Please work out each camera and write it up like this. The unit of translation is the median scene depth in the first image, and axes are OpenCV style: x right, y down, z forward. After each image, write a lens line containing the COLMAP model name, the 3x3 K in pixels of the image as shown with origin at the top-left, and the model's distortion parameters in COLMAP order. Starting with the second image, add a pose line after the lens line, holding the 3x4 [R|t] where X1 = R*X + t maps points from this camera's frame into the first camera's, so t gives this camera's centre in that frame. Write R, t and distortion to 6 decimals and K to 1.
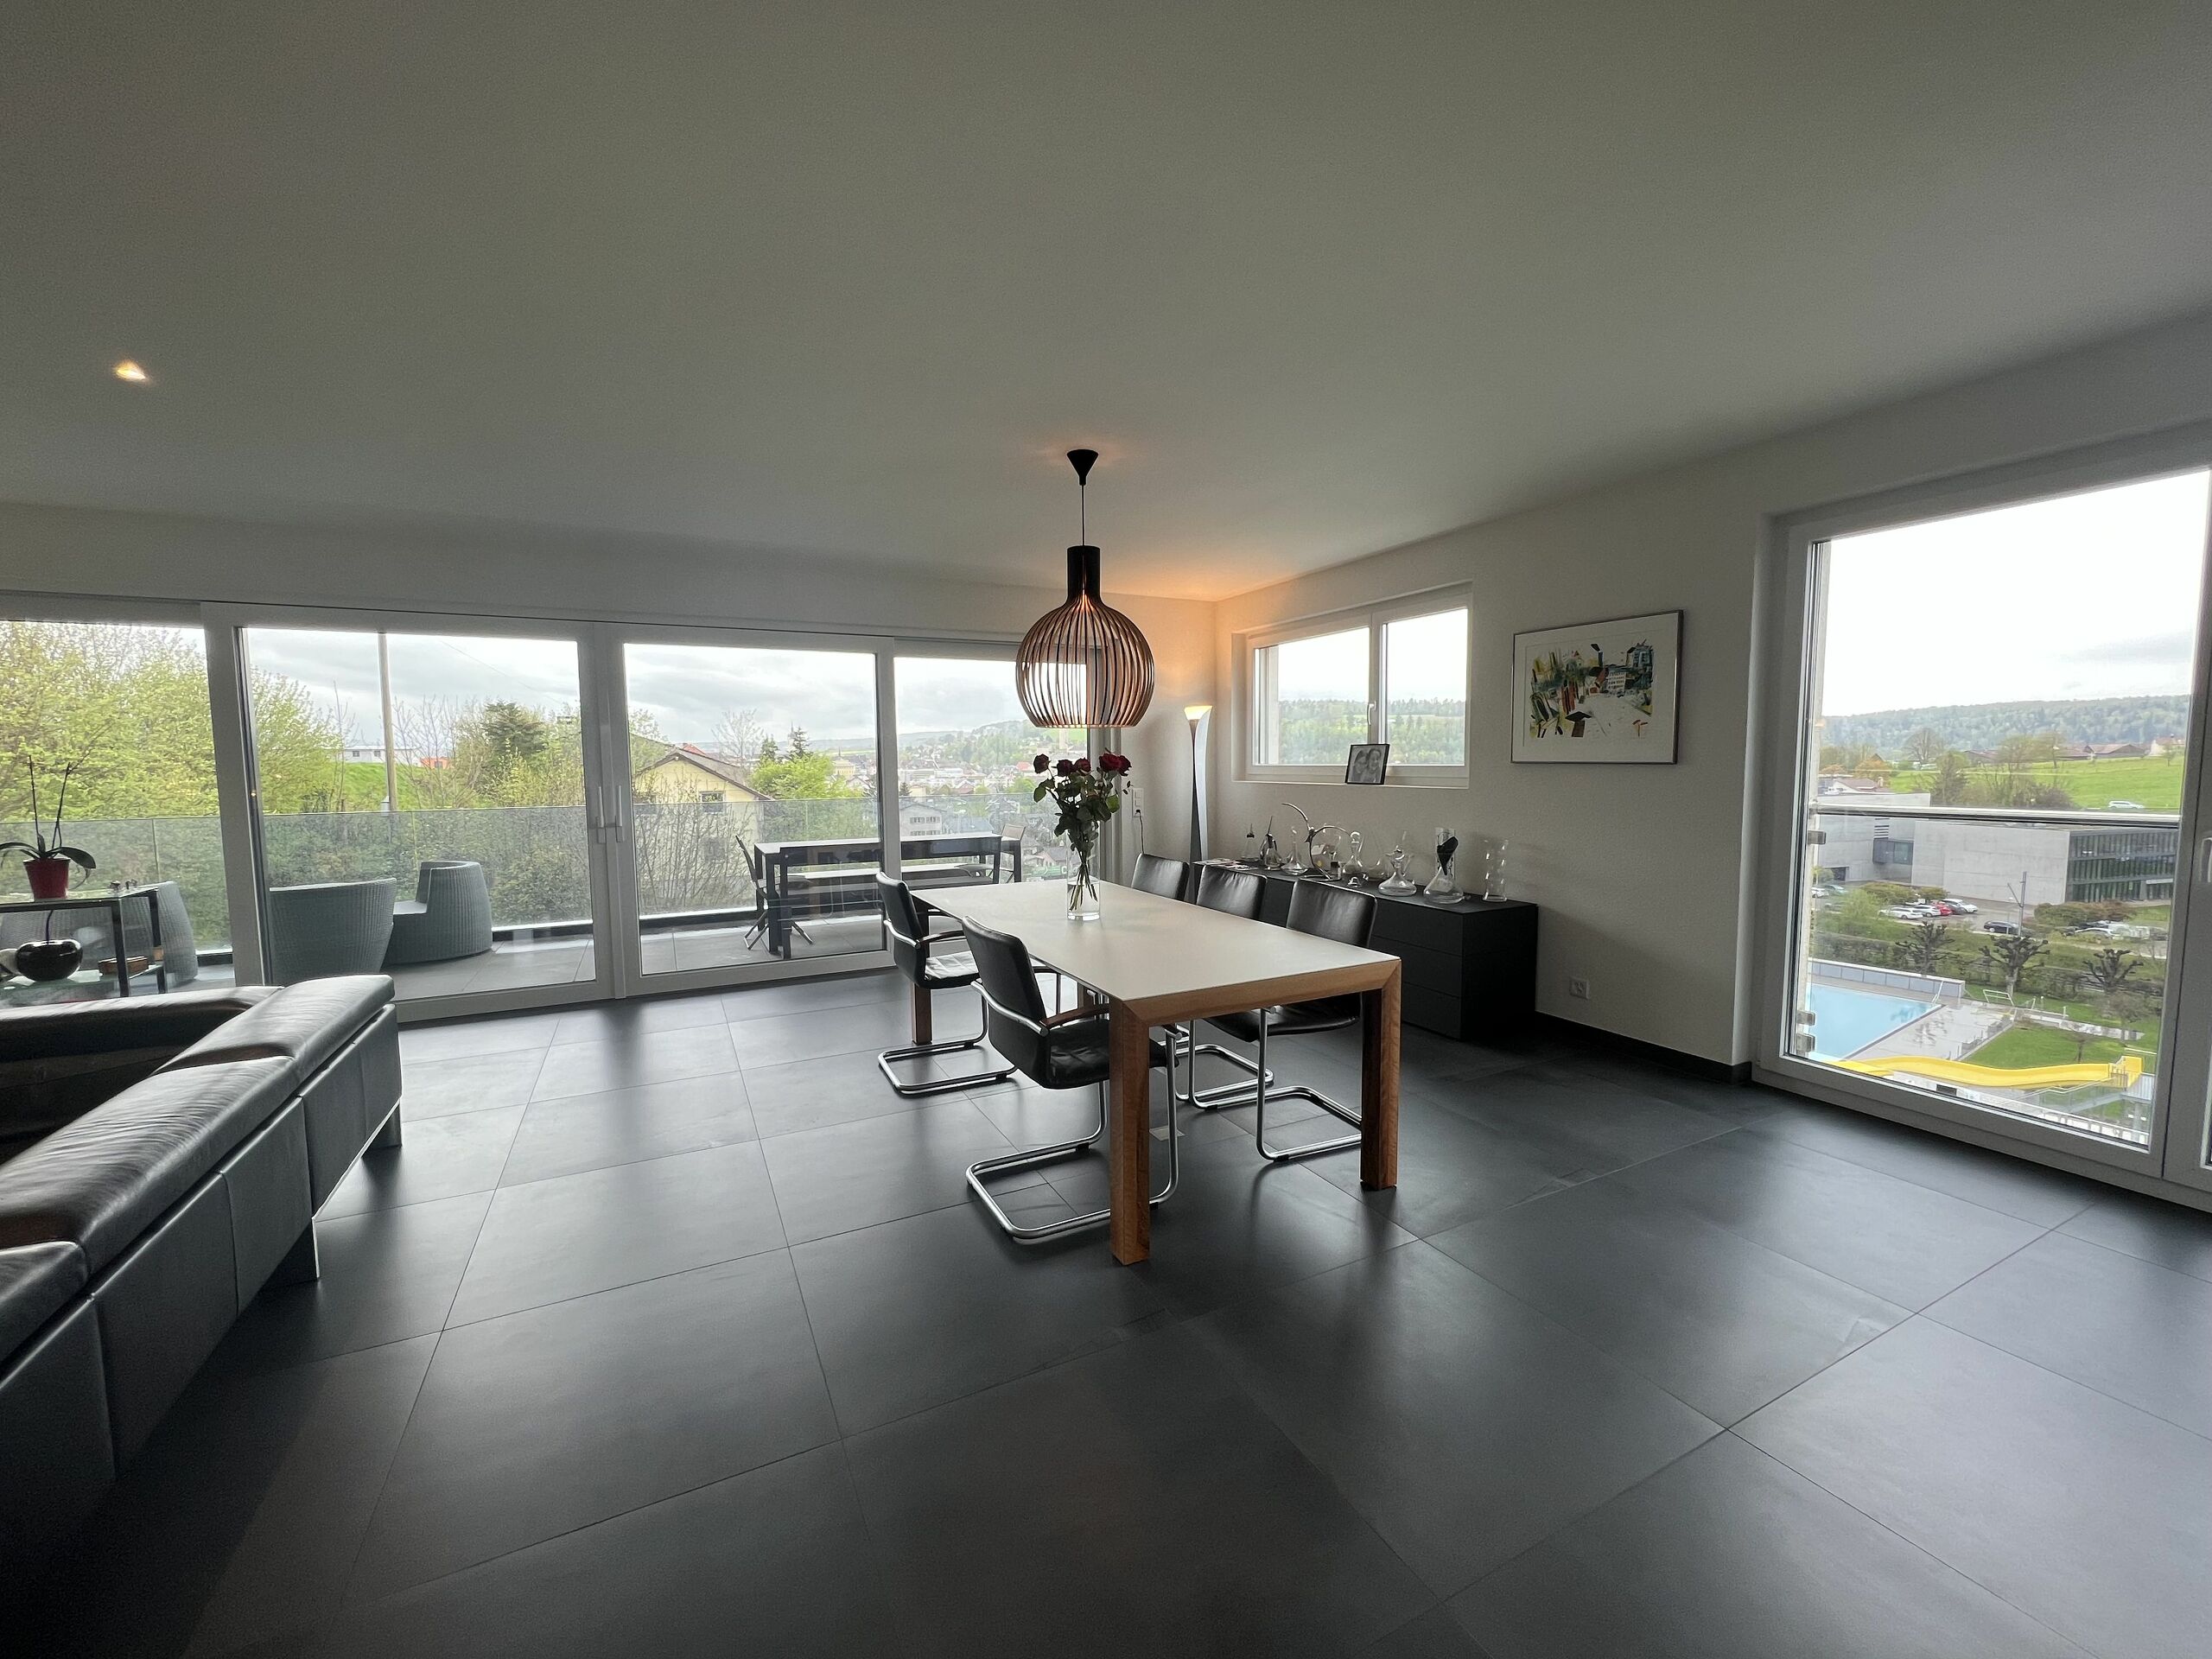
lens RADIAL K [[881.3, 0, 1097.7], [0, 881.3, 829.1], [0, 0, 1]] dist [0.000991, -0.000183]
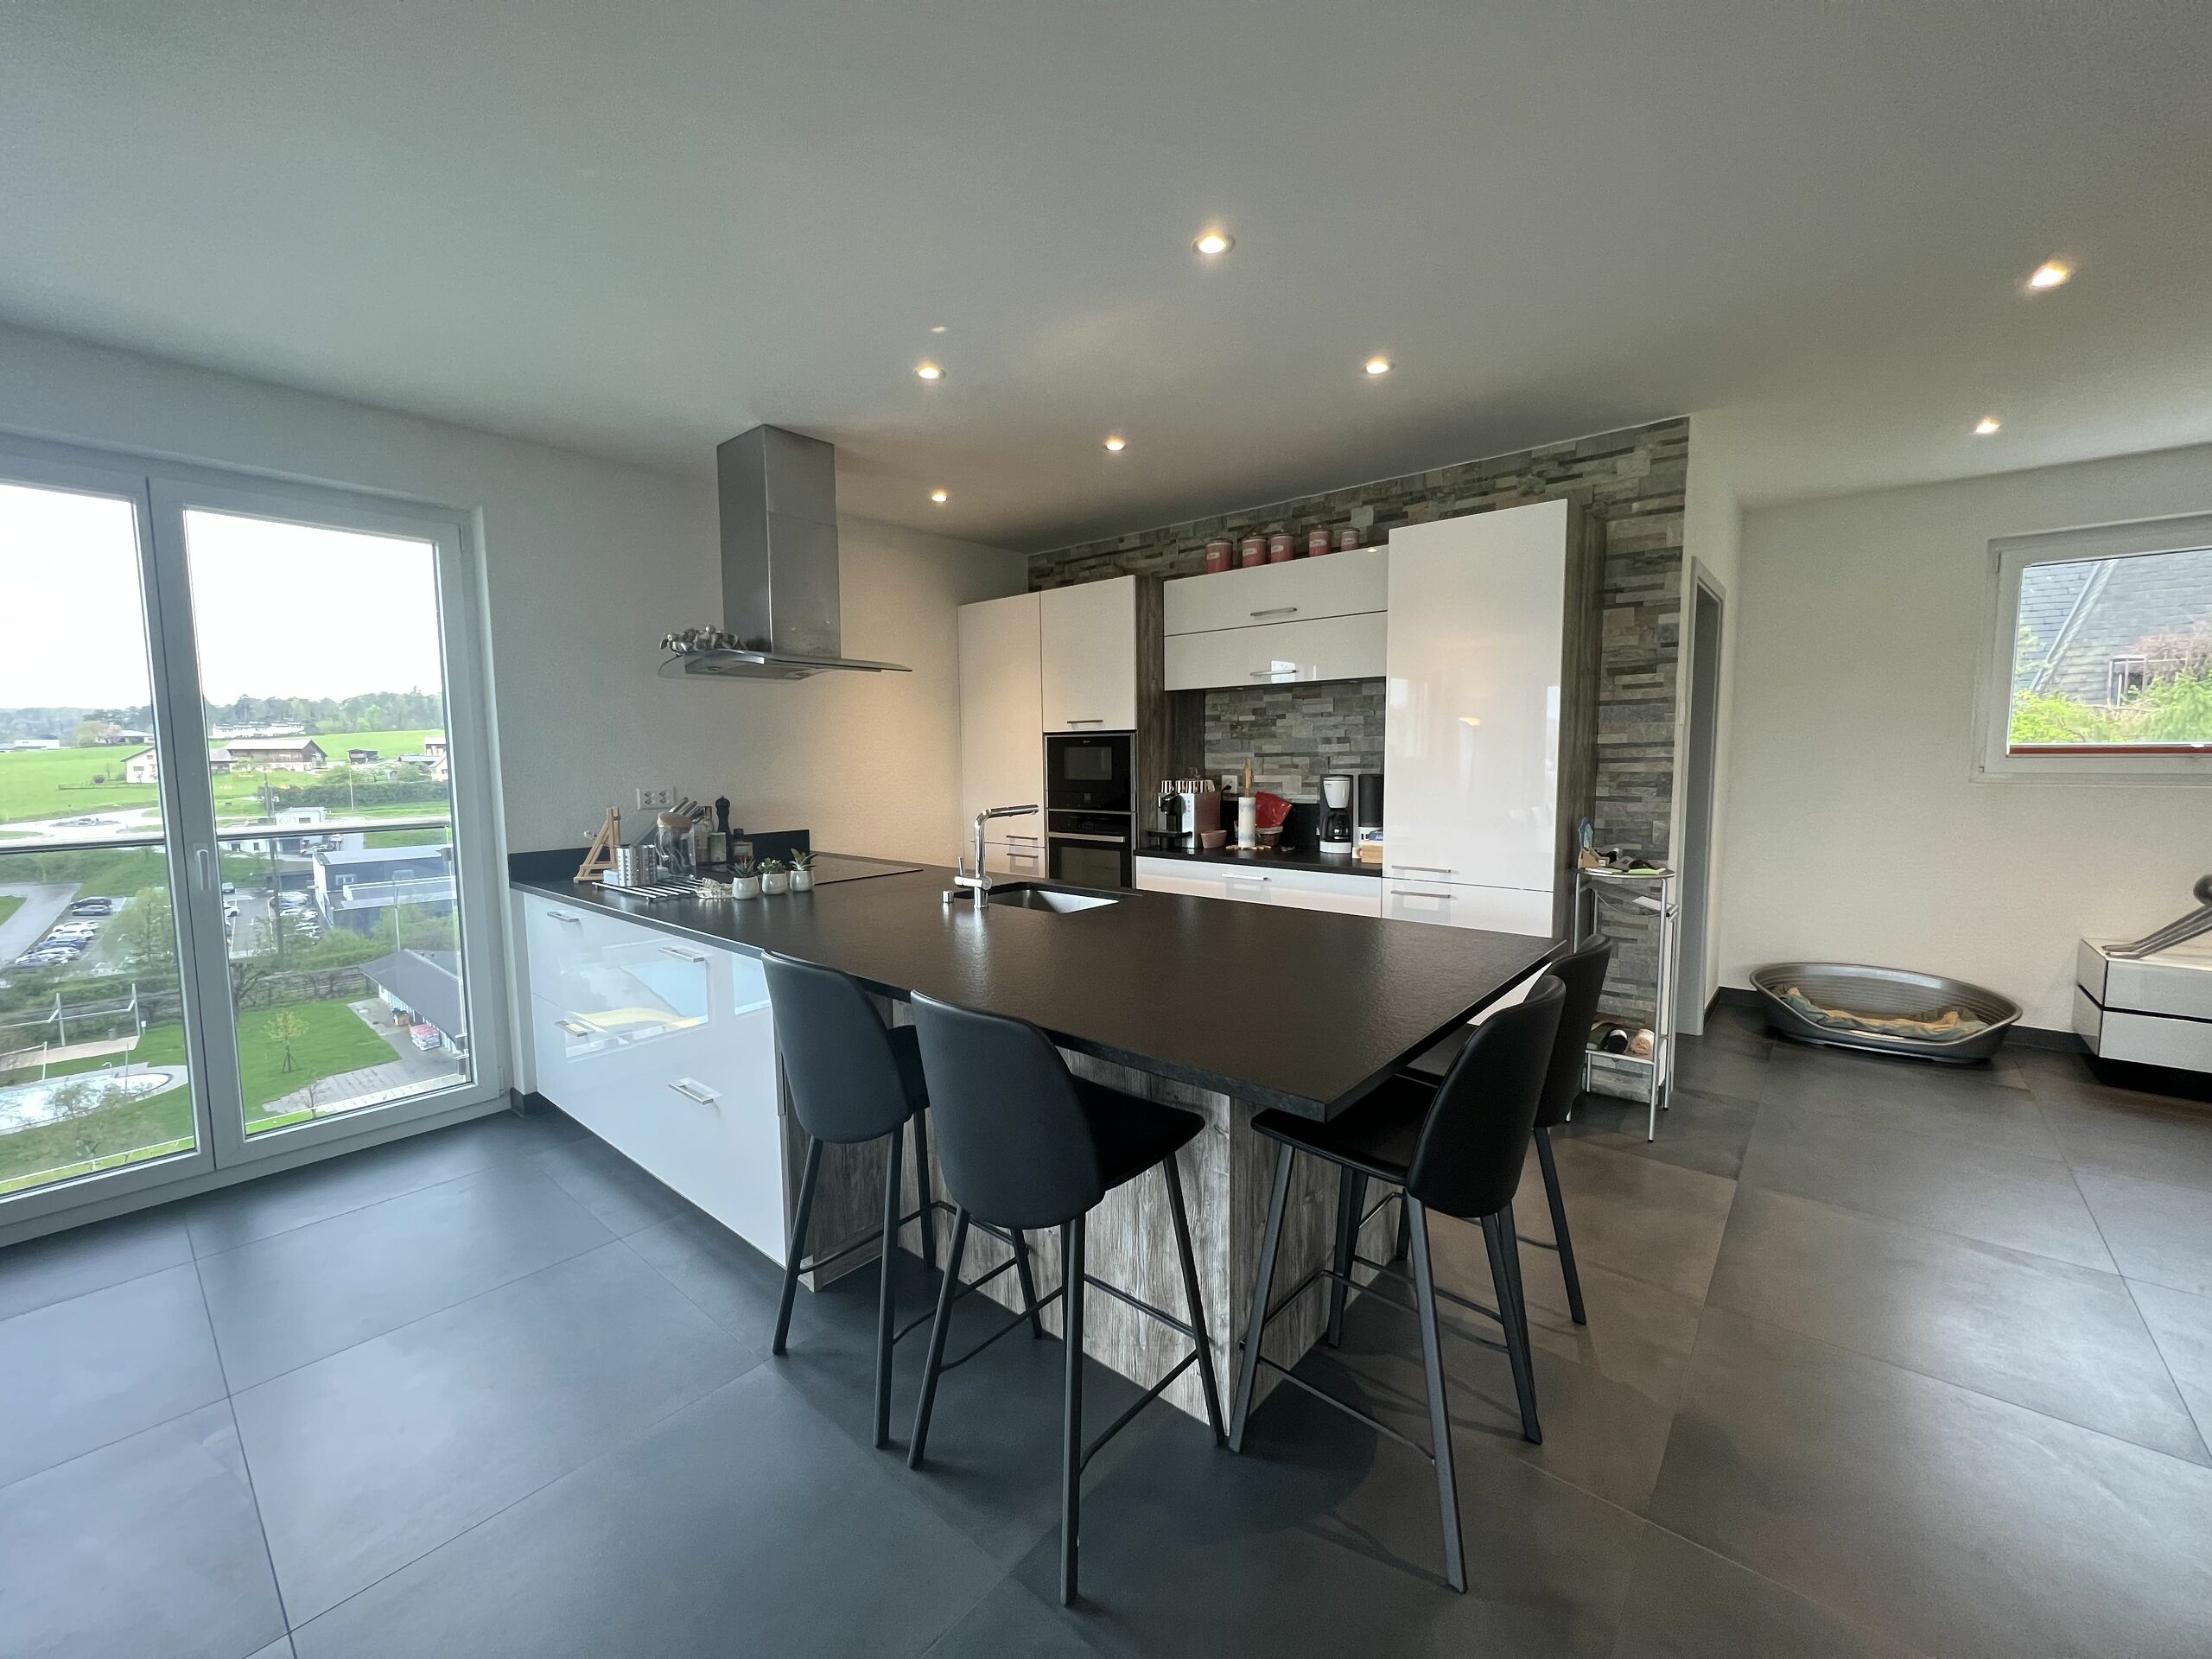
lens RADIAL K [[881.3, 0, 1097.7], [0, 881.3, 829.1], [0, 0, 1]] dist [0.000991, -0.000183]
pose [[-0.387793, -0.064526, 0.919485, -0.106004], [0.090064, 0.990121, 0.107468, -0.019962], [-0.917336, 0.124487, -0.378151, 0.234874]]
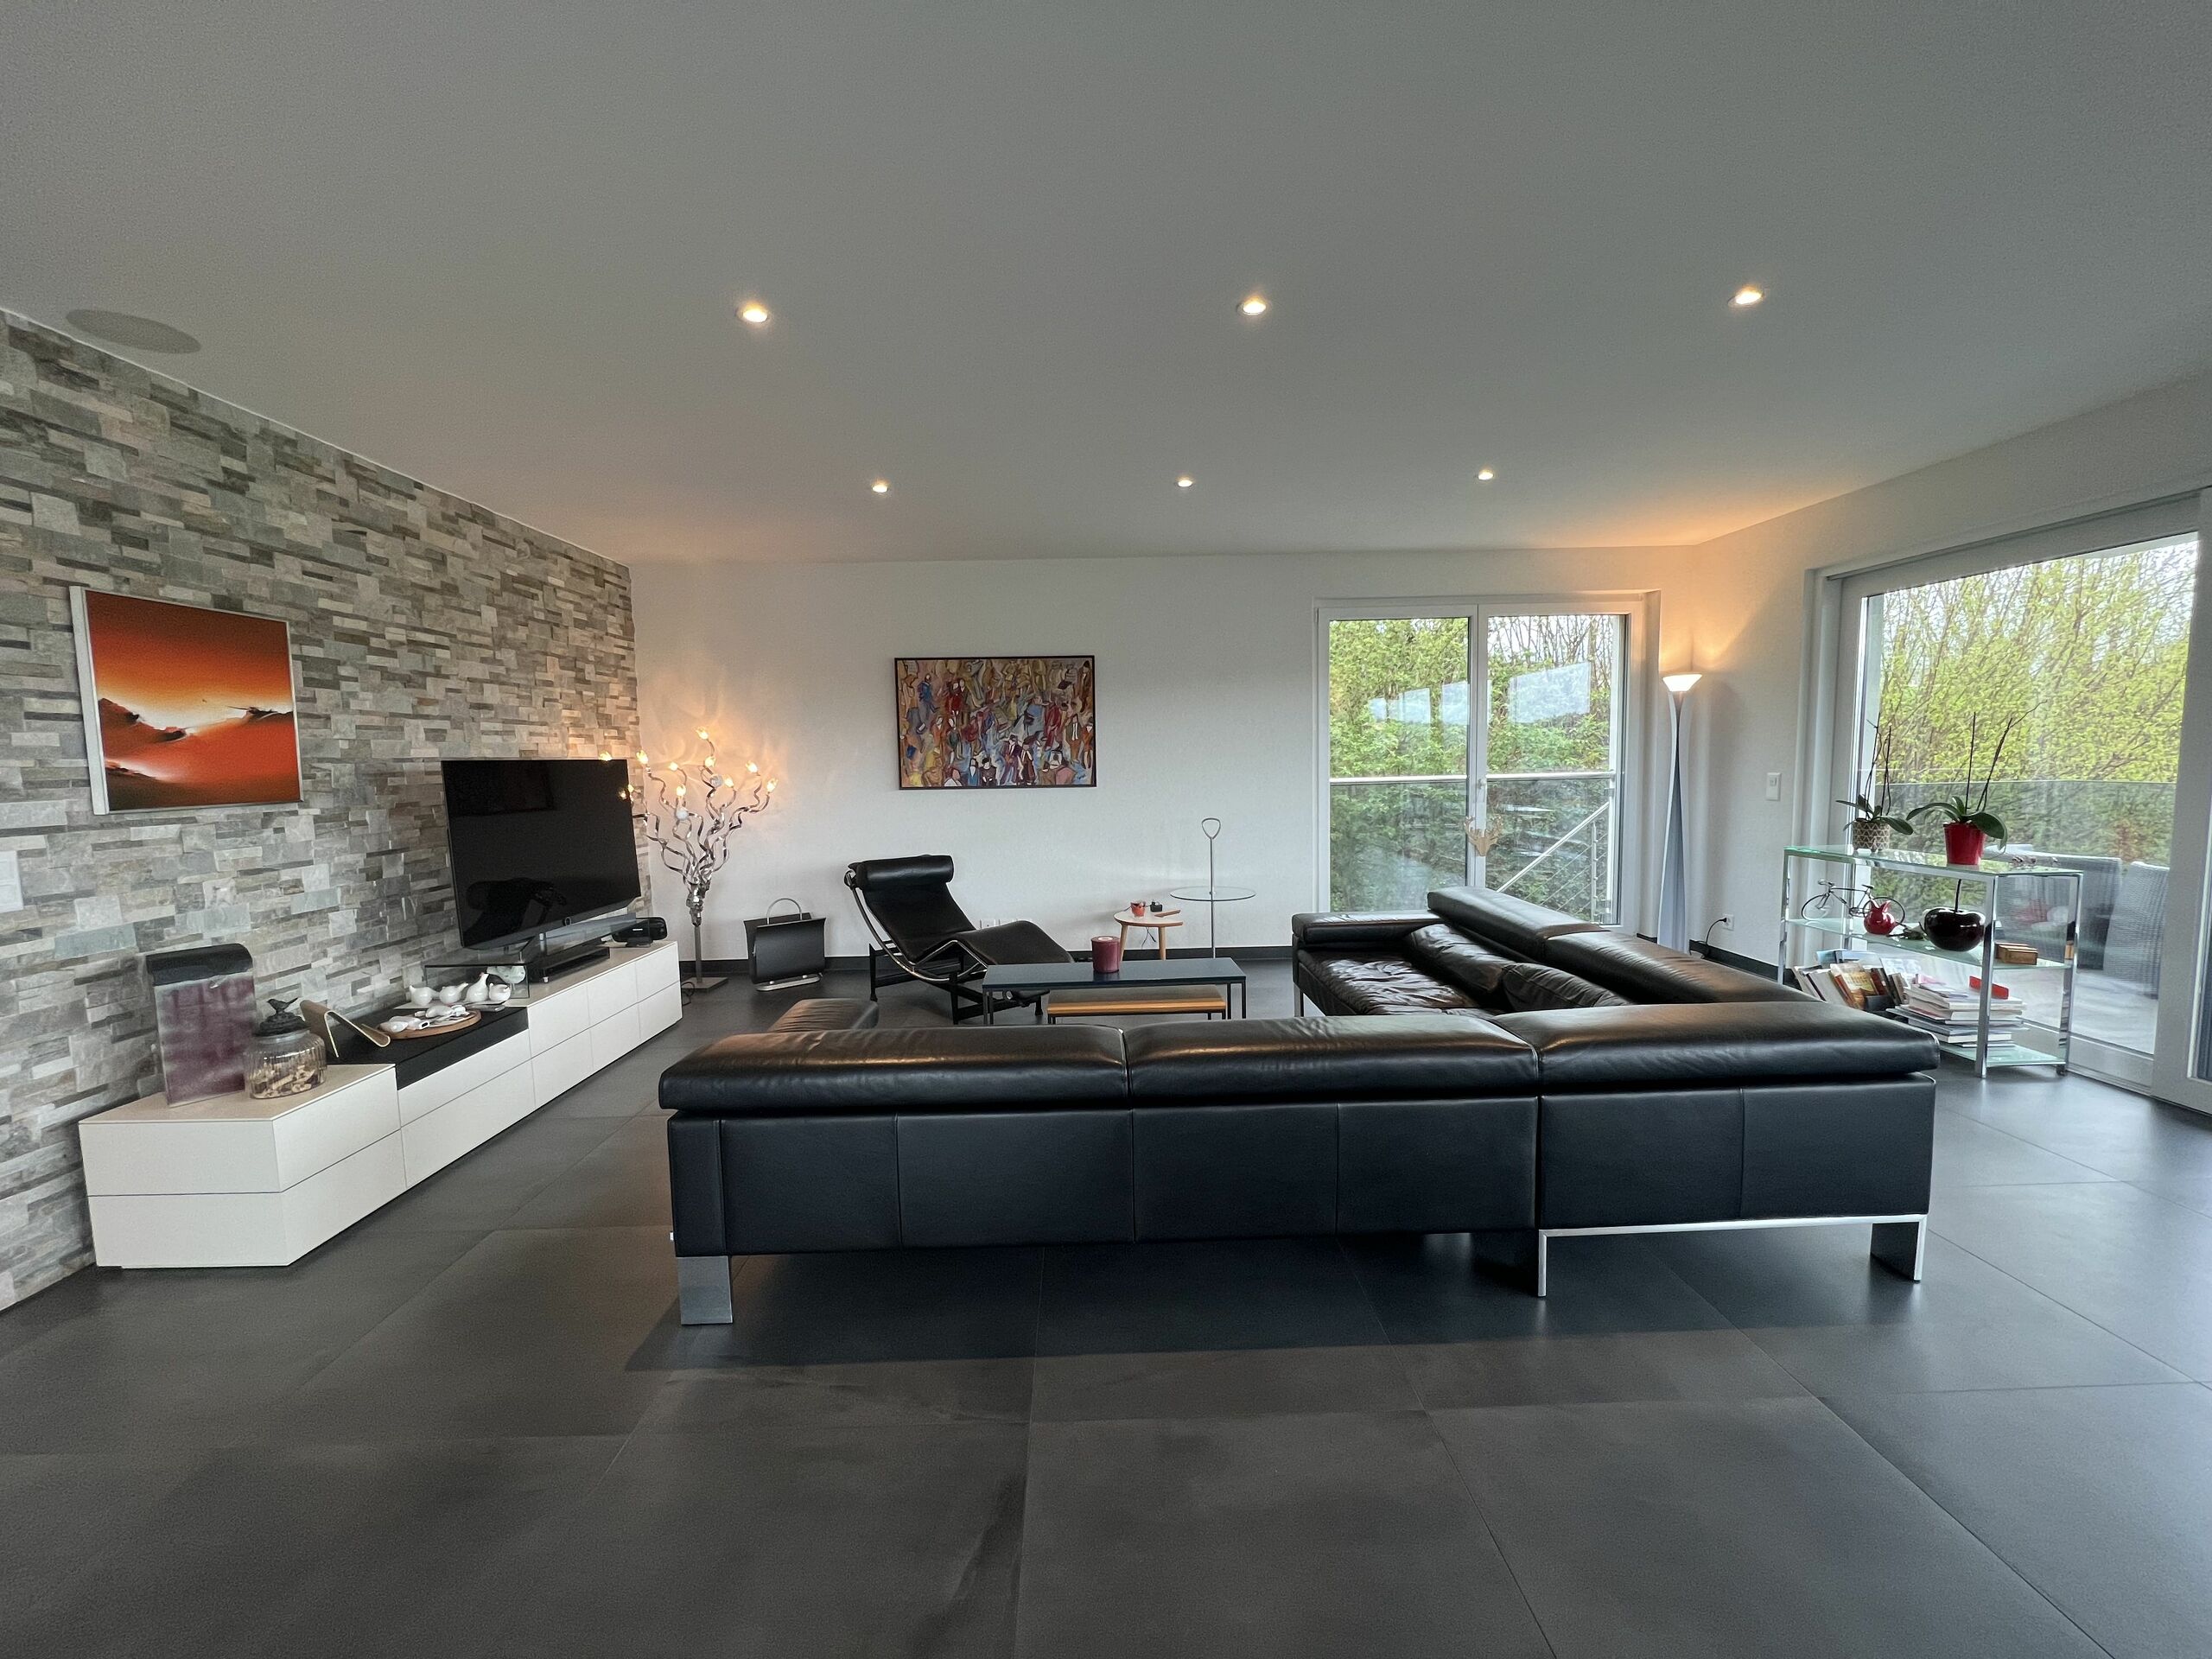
lens RADIAL K [[881.3, 0, 1097.7], [0, 881.3, 829.1], [0, 0, 1]] dist [0.000991, -0.000183]
pose [[-0.431187, 0.096285, -0.897110, 0.043744], [-0.044521, 0.990808, 0.127740, -0.035076], [0.901163, 0.095020, -0.422937, 0.521466]]
